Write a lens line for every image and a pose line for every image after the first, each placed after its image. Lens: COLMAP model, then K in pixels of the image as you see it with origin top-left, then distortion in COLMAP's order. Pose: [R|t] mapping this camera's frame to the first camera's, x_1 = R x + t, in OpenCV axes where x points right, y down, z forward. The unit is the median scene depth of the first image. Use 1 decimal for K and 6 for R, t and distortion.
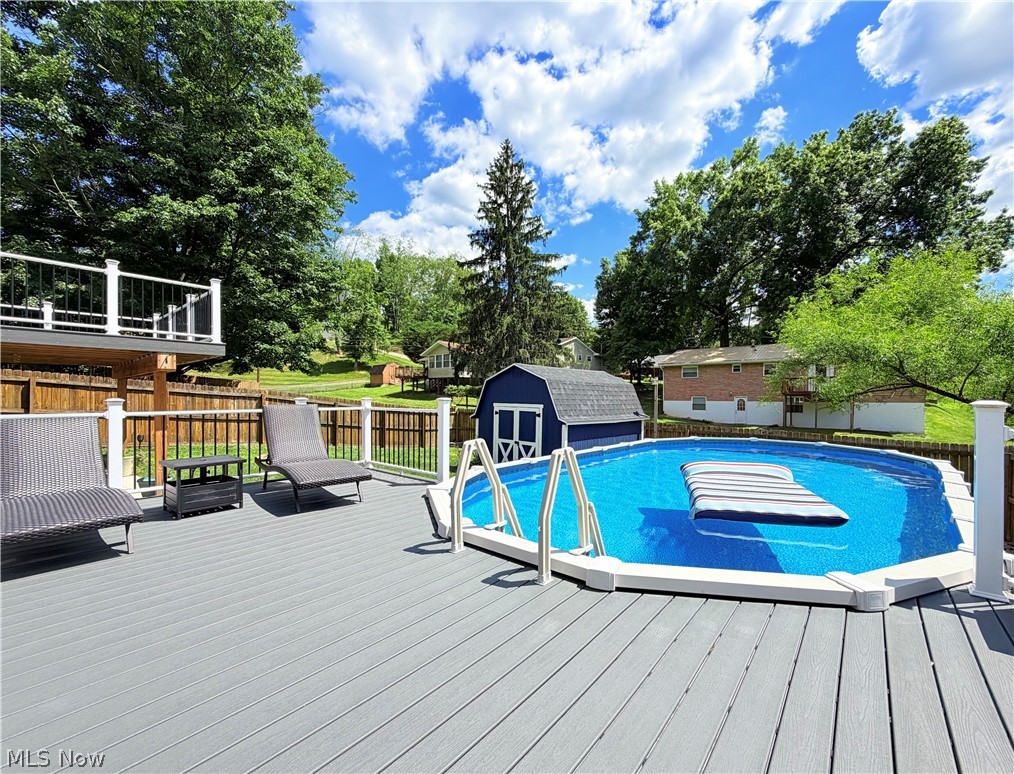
lens RADIAL K [[418.1, 0, 500.8], [0, 418.1, 393.0], [0, 0, 1]] dist [-0.000068, -0.000301]
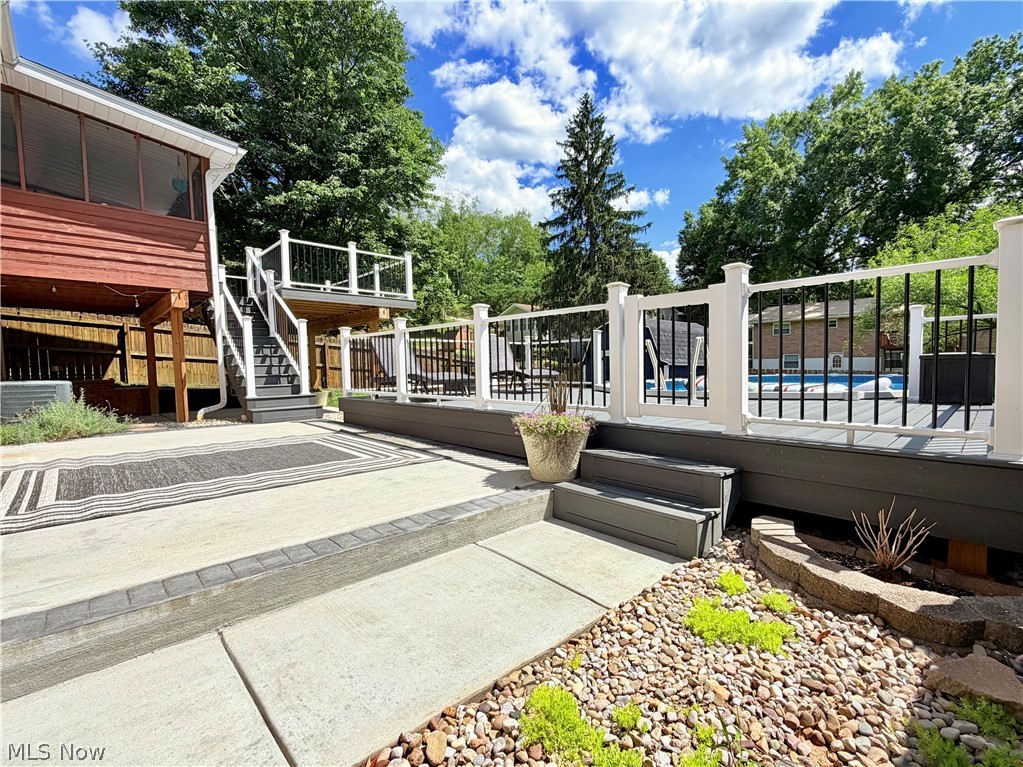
lens RADIAL K [[473.4, 0, 518.0], [0, 473.4, 379.0], [0, 0, 1]] dist [-0.000766, 0.000199]
pose [[0.995746, -0.009019, -0.091702, -0.049670], [0.011610, 0.999547, 0.027767, 0.026123], [0.091410, -0.028714, 0.995399, -0.133681]]
